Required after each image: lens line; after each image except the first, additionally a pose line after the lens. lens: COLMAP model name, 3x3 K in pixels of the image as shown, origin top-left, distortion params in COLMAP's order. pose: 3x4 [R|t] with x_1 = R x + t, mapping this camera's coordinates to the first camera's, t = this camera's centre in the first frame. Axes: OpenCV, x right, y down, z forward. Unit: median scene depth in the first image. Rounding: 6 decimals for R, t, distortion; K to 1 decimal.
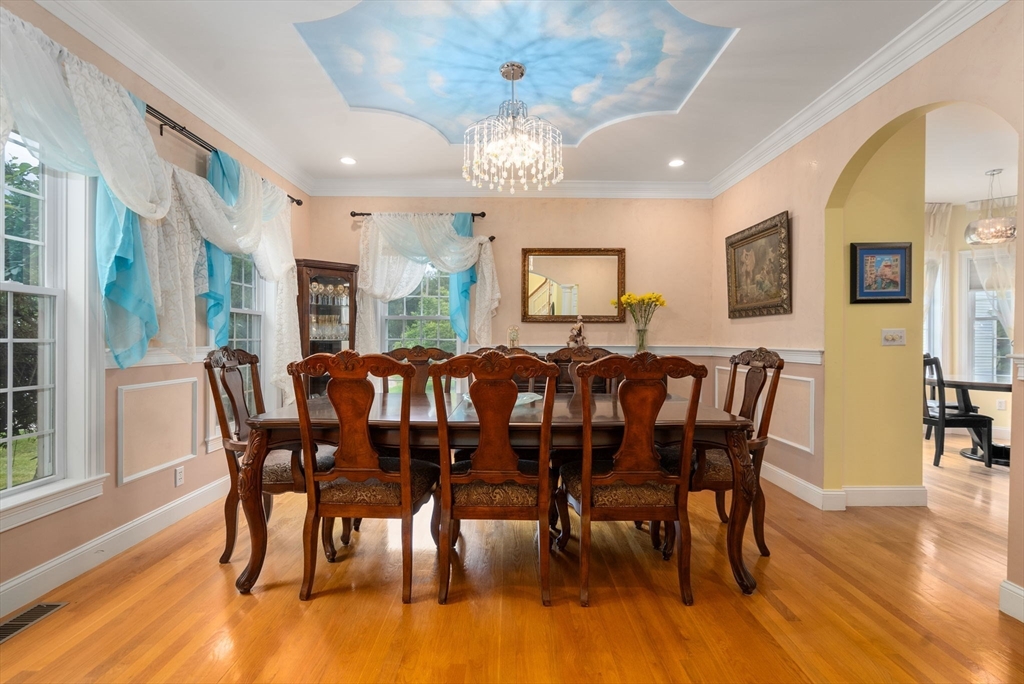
lens RADIAL K [[471.9, 0, 515.5], [0, 471.9, 344.4], [0, 0, 1]] dist [-0.001965, 0.000166]
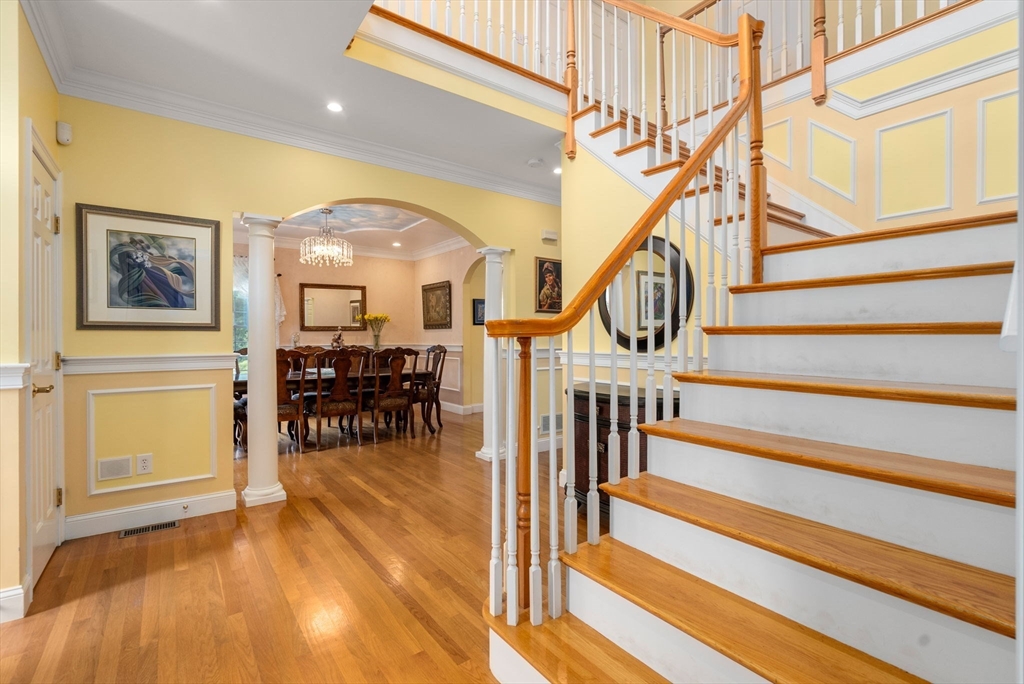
lens RADIAL K [[471.9, 0, 517.1], [0, 471.9, 340.7], [0, 0, 1]] dist [-0.001965, 0.000166]
pose [[0.807989, -0.010662, 0.589101, -0.441736], [0.013290, 0.999912, -0.000130, -0.005144], [-0.589048, 0.007934, 0.808059, -0.915980]]
